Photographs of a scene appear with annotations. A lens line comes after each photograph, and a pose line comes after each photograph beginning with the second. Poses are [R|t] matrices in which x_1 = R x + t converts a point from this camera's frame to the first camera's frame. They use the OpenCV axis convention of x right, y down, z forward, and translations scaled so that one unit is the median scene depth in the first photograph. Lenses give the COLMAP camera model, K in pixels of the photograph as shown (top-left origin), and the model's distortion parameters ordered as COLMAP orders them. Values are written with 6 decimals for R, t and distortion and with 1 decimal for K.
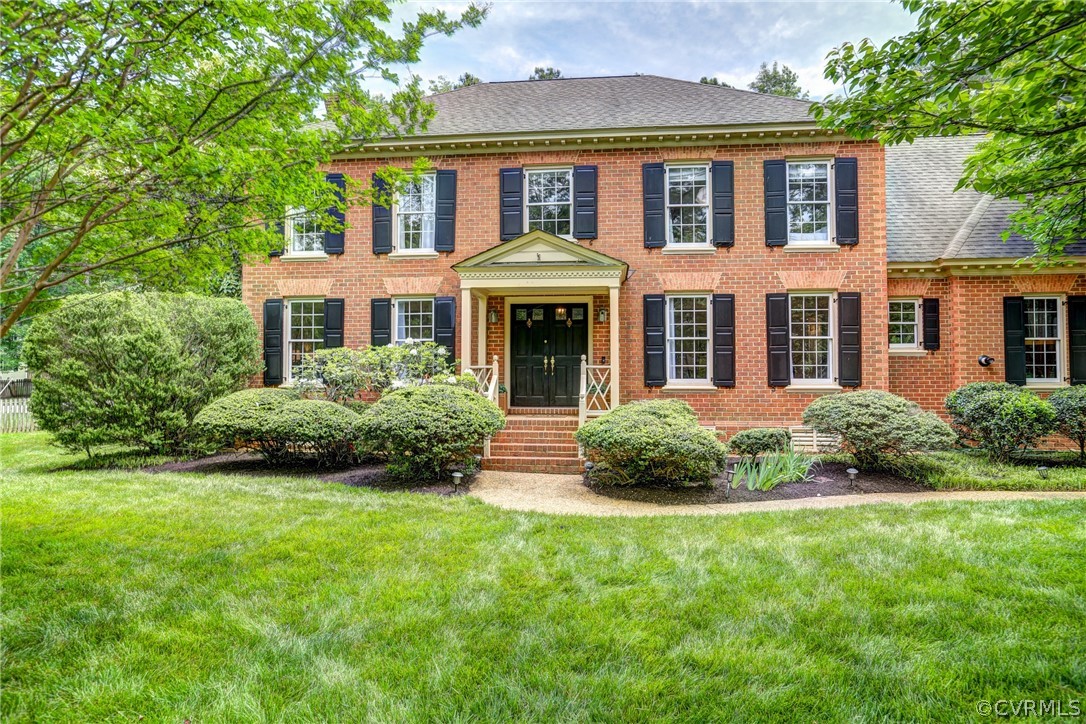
lens RADIAL K [[635.1, 0, 551.1], [0, 635.1, 360.3], [0, 0, 1]] dist [-0.006764, 0.002024]
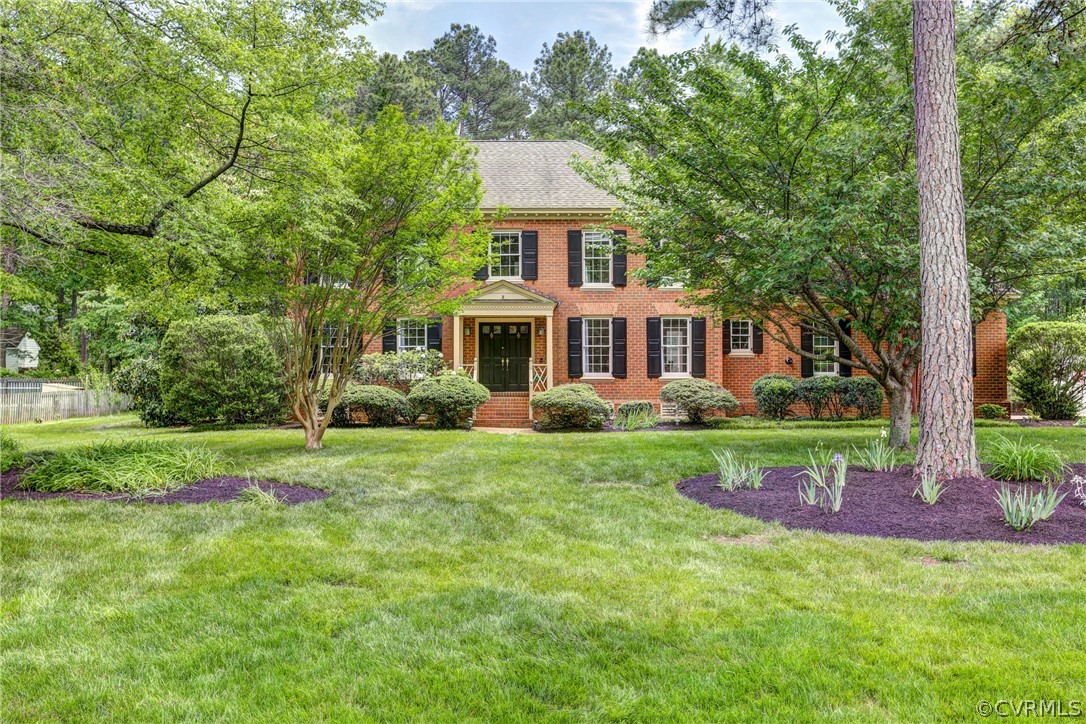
lens RADIAL K [[1011.3, 0, 546.6], [0, 1011.3, 361.5], [0, 0, 1]] dist [0.056400, 0.000000]
pose [[0.993422, -0.000839, 0.114512, -0.182585], [-0.000251, 0.999955, 0.009505, -0.020860], [-0.114514, -0.009472, 0.993376, -1.400819]]
